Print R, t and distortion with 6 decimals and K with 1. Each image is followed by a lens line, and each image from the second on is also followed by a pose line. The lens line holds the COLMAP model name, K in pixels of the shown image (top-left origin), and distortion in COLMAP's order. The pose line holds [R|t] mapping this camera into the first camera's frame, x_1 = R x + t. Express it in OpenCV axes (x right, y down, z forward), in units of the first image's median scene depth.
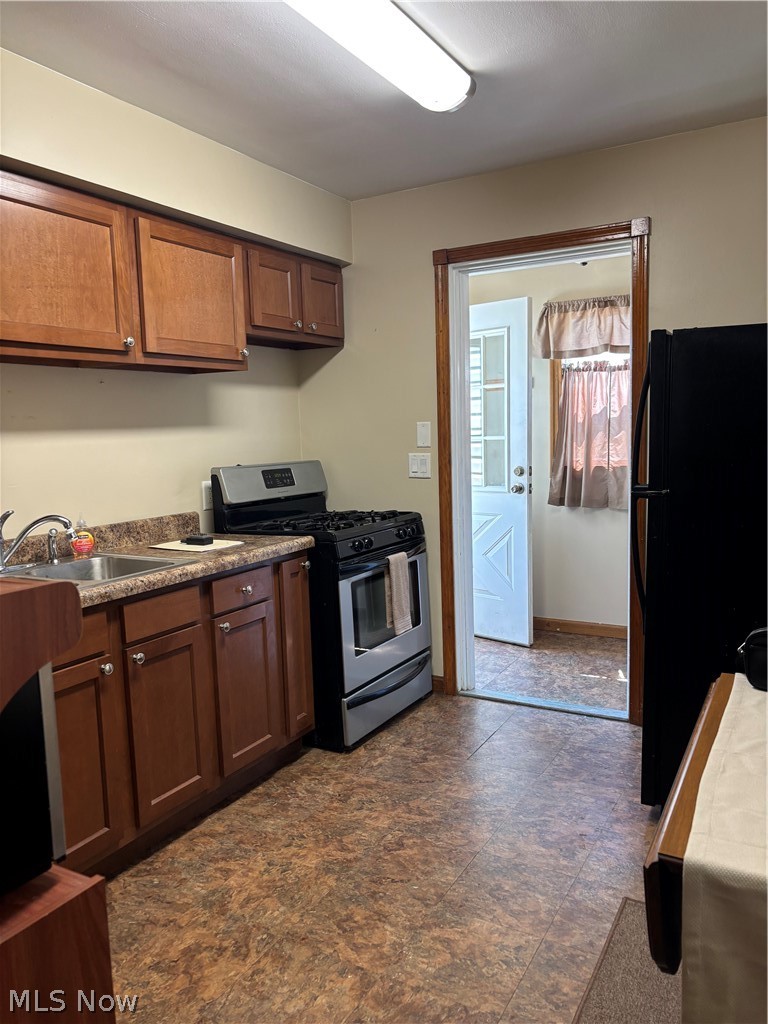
lens RADIAL K [[768.5, 0, 383.9], [0, 768.5, 514.1], [0, 0, 1]] dist [0.006448, 0.002833]
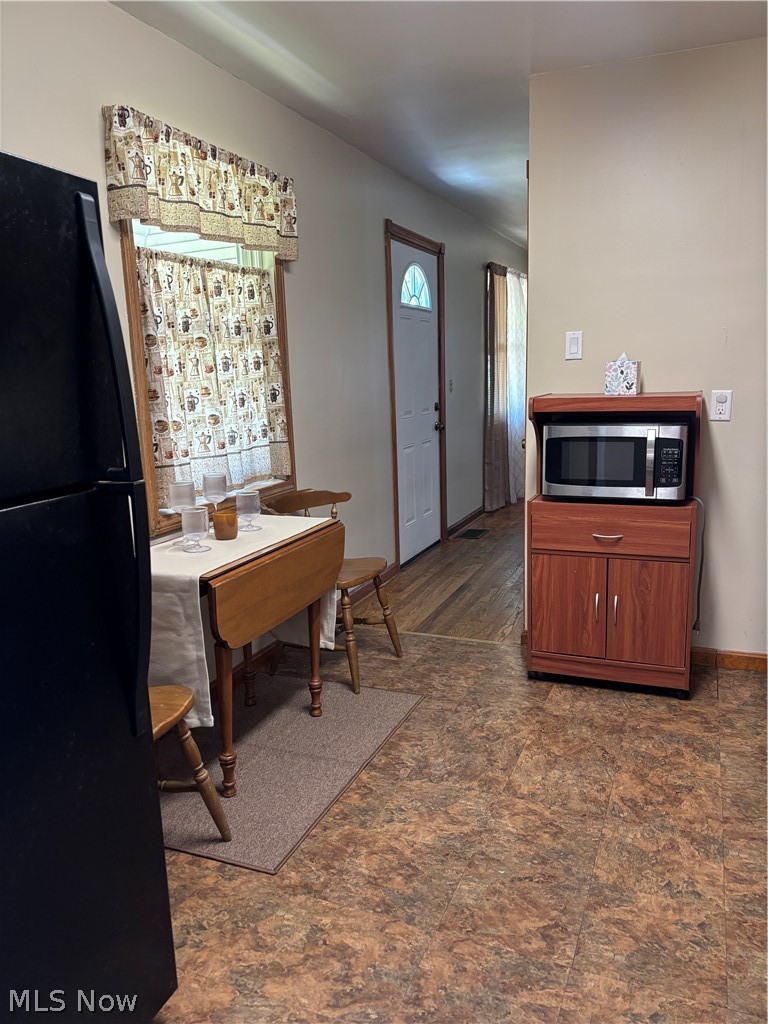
lens RADIAL K [[768.5, 0, 383.3], [0, 768.5, 513.3], [0, 0, 1]] dist [0.006448, 0.002833]
pose [[-0.990177, 0.085924, -0.110303, 0.256205], [0.050145, 0.954642, 0.293503, -0.188469], [0.130519, 0.285089, -0.949573, 1.838287]]
